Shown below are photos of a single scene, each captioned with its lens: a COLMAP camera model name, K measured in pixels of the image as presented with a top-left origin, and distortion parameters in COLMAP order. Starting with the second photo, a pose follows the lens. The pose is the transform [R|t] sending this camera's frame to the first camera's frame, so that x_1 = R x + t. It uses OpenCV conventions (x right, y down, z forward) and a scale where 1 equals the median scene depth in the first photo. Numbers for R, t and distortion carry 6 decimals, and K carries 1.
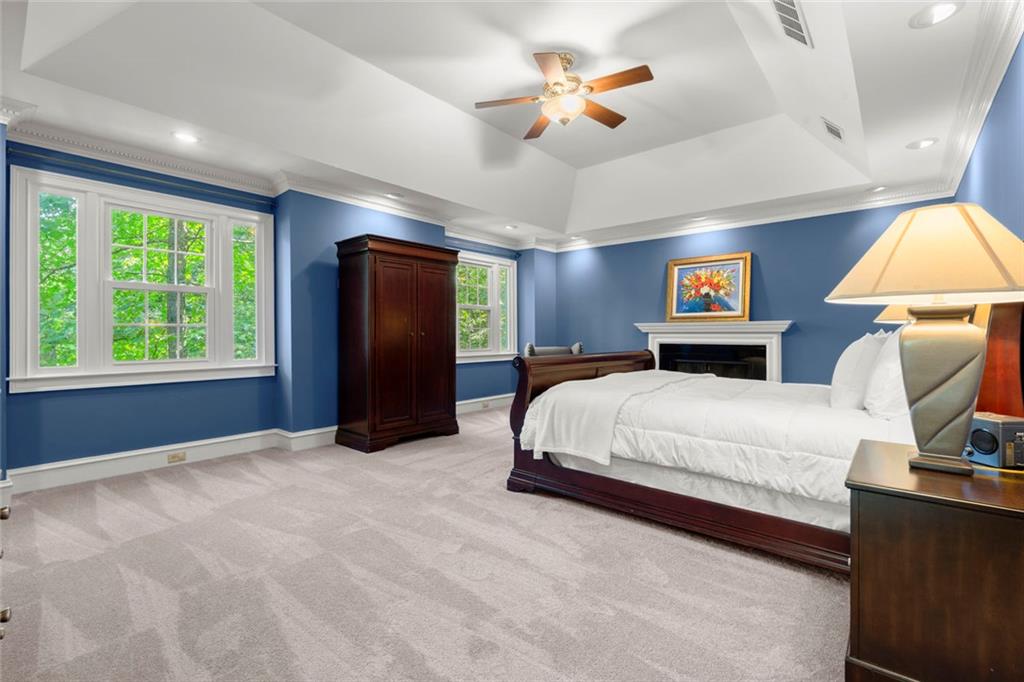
lens RADIAL K [[447.5, 0, 517.2], [0, 447.5, 332.9], [0, 0, 1]] dist [-0.001183, -0.000304]
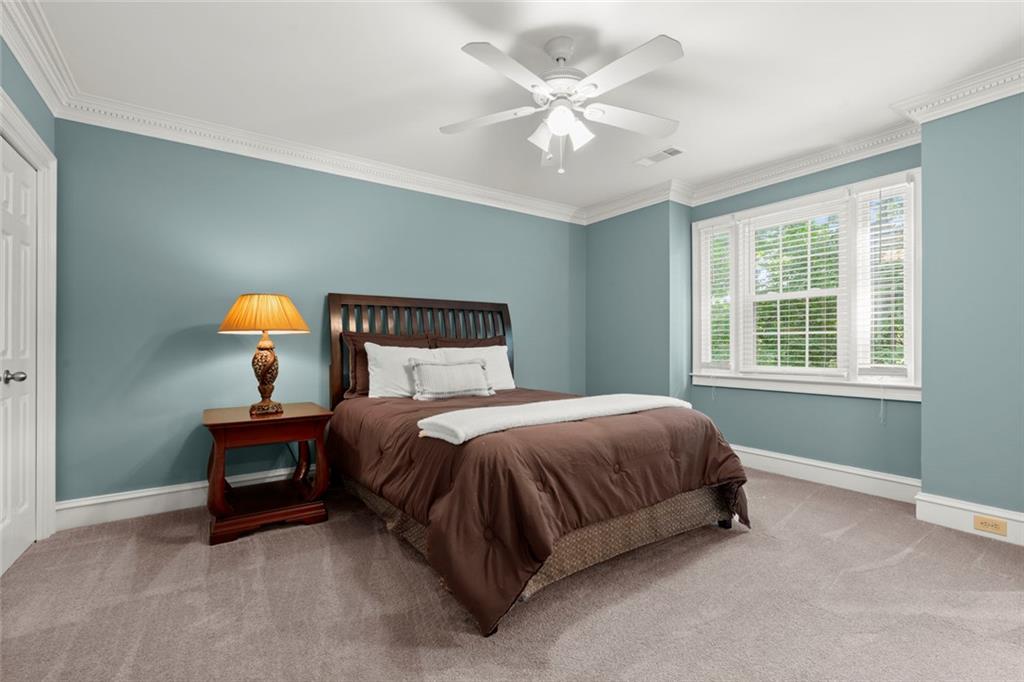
lens RADIAL K [[447.5, 0, 508.8], [0, 447.5, 342.5], [0, 0, 1]] dist [-0.001183, -0.000304]
pose [[-0.269365, 0.002967, -0.963034, 0.376752], [0.011382, 0.999935, -0.000103, -0.005248], [0.962971, -0.010989, -0.269381, 0.753189]]
